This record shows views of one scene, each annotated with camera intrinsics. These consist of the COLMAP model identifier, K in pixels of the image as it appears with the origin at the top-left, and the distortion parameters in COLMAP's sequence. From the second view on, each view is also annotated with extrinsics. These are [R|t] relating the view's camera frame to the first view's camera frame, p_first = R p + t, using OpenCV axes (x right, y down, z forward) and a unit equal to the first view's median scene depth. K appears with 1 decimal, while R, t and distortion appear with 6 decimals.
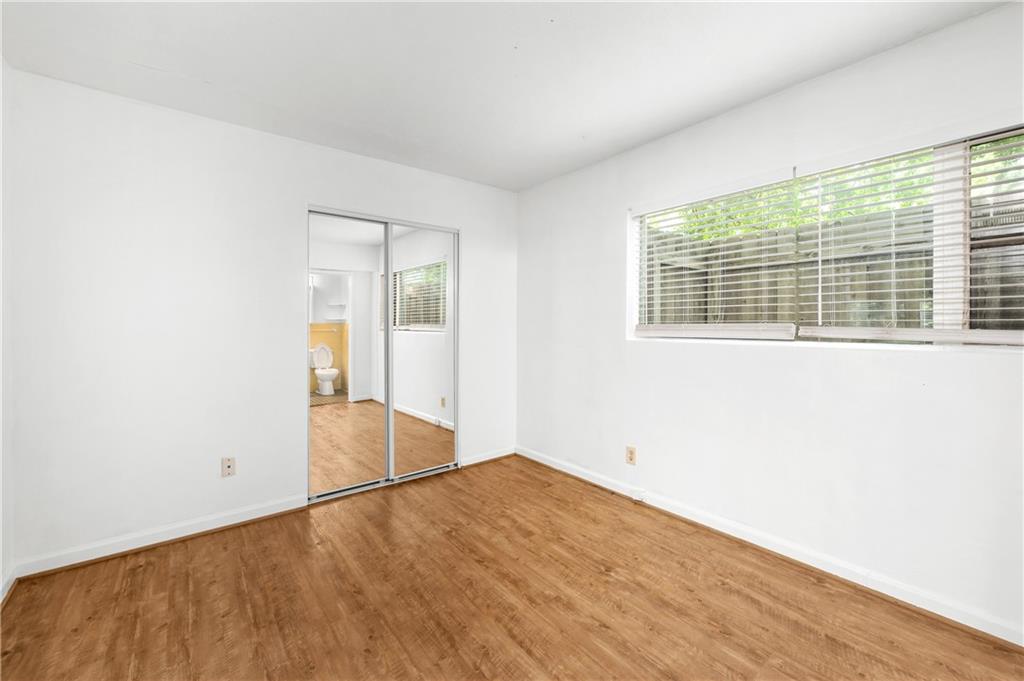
lens RADIAL K [[412.7, 0, 514.3], [0, 412.7, 325.0], [0, 0, 1]] dist [-0.007630, 0.000284]
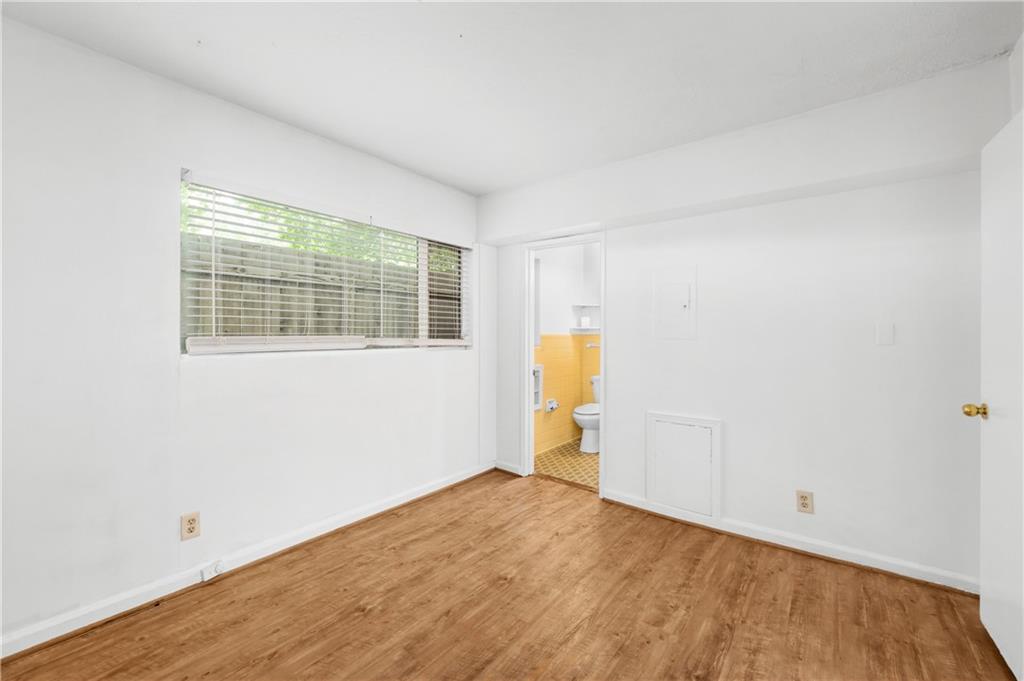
lens RADIAL K [[412.7, 0, 512.6], [0, 412.7, 336.9], [0, 0, 1]] dist [-0.007630, 0.000284]
pose [[-0.228559, -0.001229, 0.973529, -0.750150], [0.004835, 0.999985, 0.002397, -0.001261], [-0.973518, 0.005255, -0.228549, 0.917723]]
